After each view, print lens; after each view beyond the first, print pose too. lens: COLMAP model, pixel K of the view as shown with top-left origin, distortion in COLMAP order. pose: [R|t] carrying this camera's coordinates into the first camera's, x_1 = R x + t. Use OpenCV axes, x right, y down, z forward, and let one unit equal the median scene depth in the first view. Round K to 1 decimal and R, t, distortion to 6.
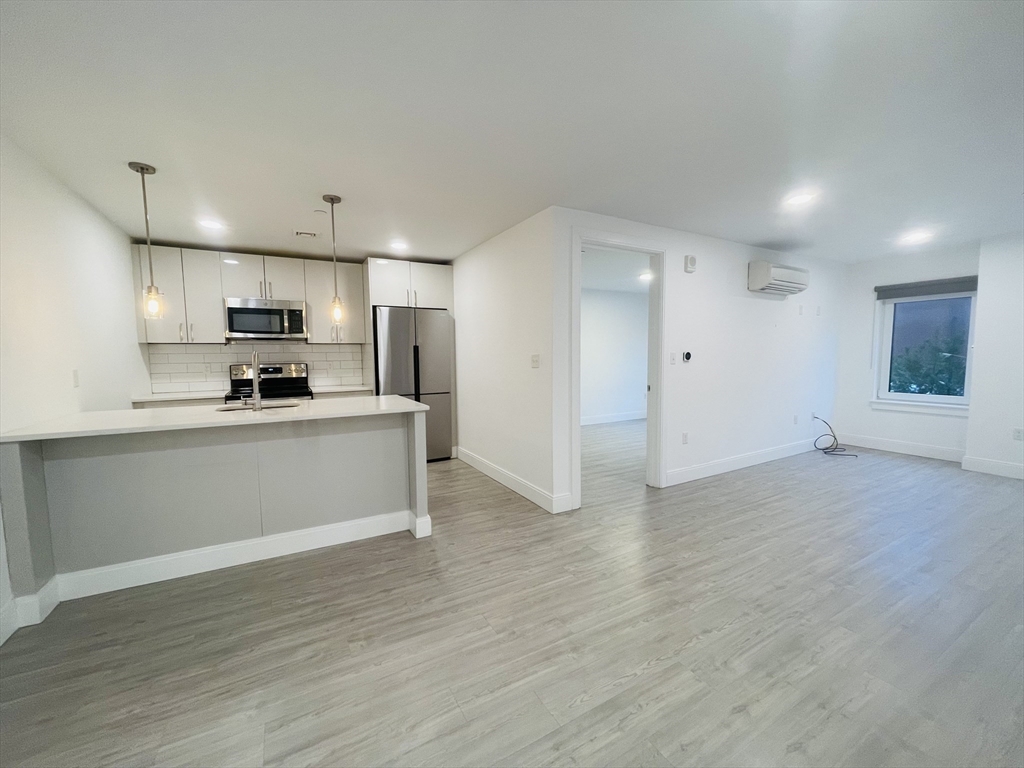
lens RADIAL K [[406.3, 0, 512.0], [0, 406.3, 384.0], [0, 0, 1]] dist [-0.001800, -0.000386]
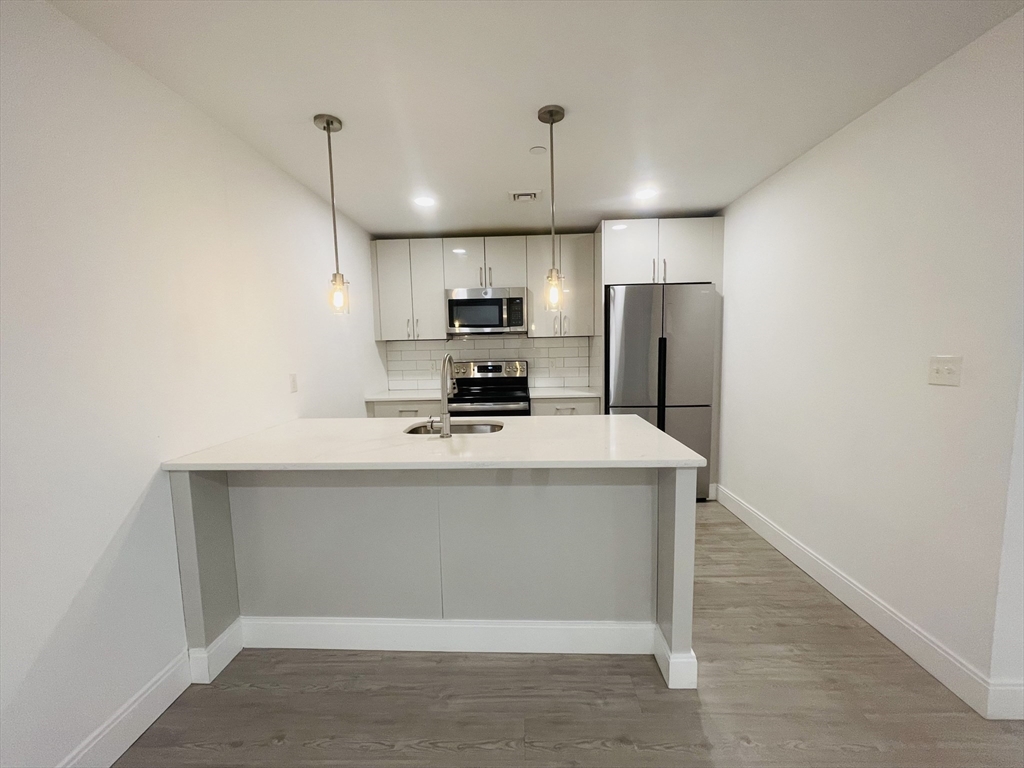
lens RADIAL K [[406.3, 0, 512.0], [0, 406.3, 384.0], [0, 0, 1]] dist [-0.001800, -0.000386]
pose [[0.855817, 0.042831, -0.515503, -0.102622], [-0.027551, 0.998926, 0.037257, -0.037338], [0.516545, -0.017682, 0.856078, 0.285553]]
